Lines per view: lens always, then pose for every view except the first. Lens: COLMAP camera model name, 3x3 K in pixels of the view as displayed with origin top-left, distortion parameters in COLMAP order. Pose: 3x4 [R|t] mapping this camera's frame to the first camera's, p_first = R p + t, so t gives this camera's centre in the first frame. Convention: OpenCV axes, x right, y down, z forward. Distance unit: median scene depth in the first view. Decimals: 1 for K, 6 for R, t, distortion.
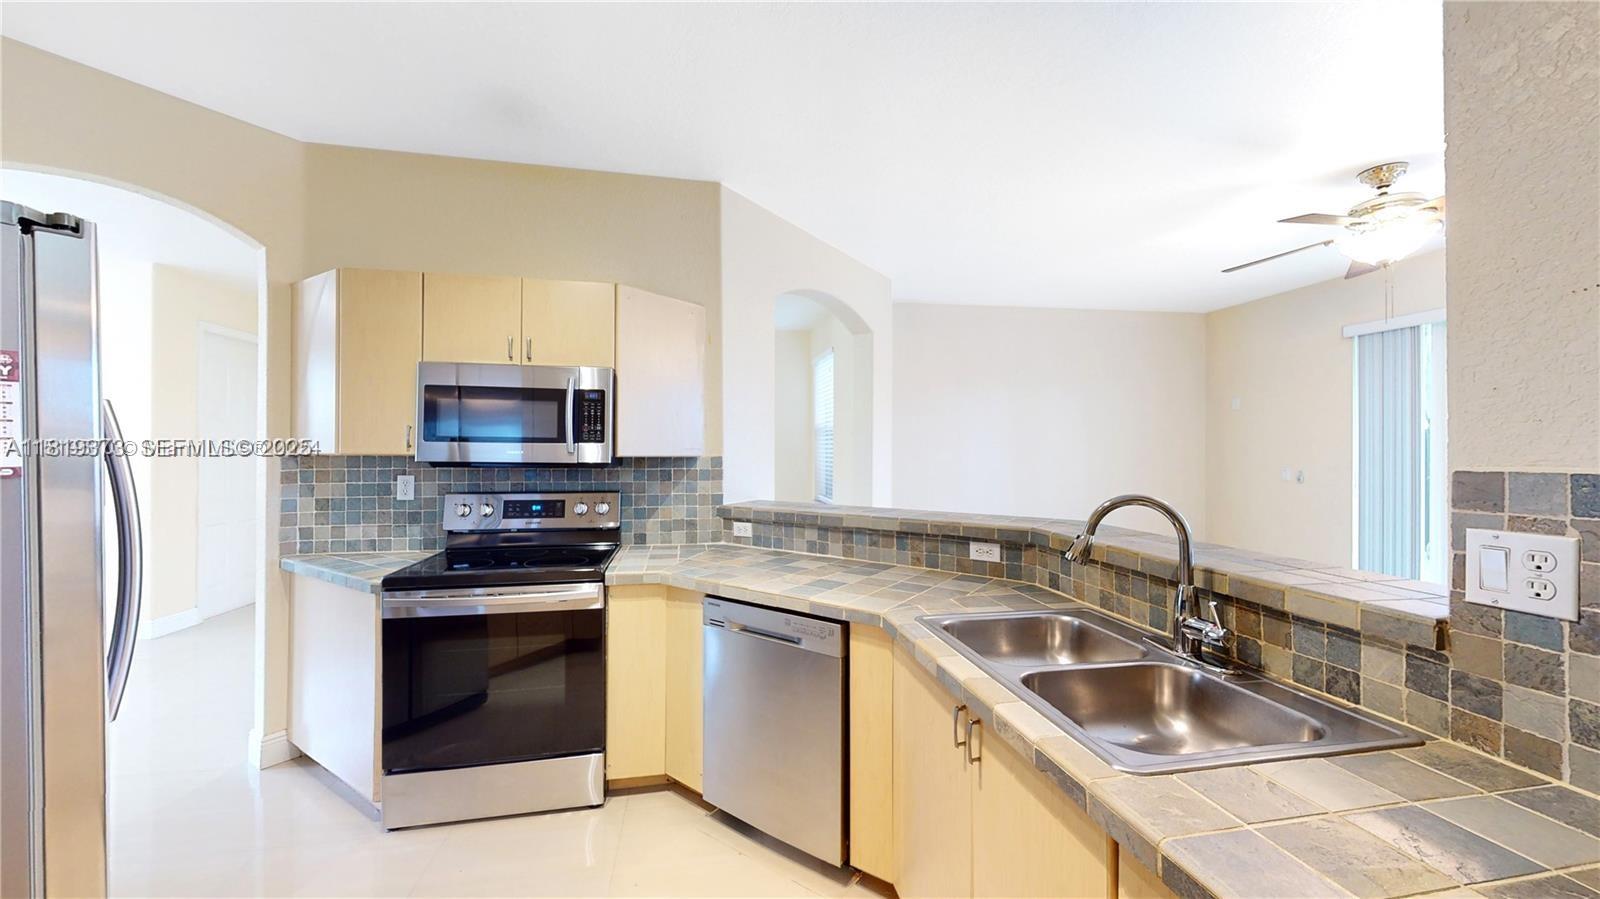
lens RADIAL K [[583.1, 0, 794.3], [0, 583.1, 449.8], [0, 0, 1]] dist [0.000676, 0.000021]
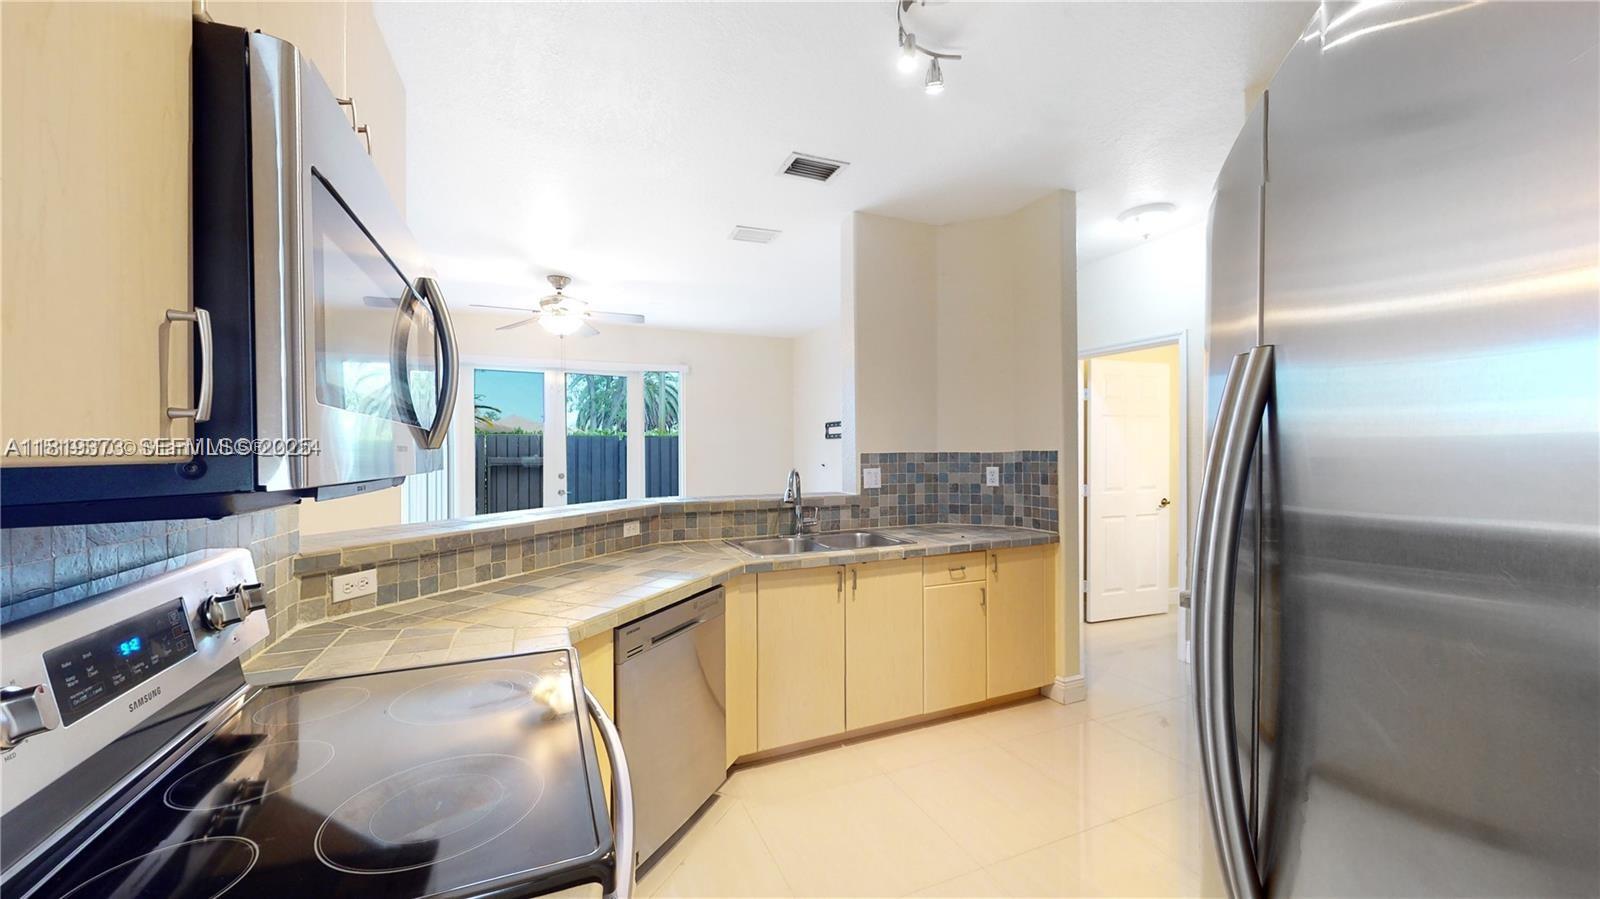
lens RADIAL K [[583.1, 0, 794.3], [0, 583.1, 449.8], [0, 0, 1]] dist [0.000676, 0.000021]
pose [[-0.218883, 0.002858, 0.975747, -1.296069], [0.003364, 0.999992, -0.002174, 0.011577], [-0.975745, 0.002807, -0.218891, 1.235325]]
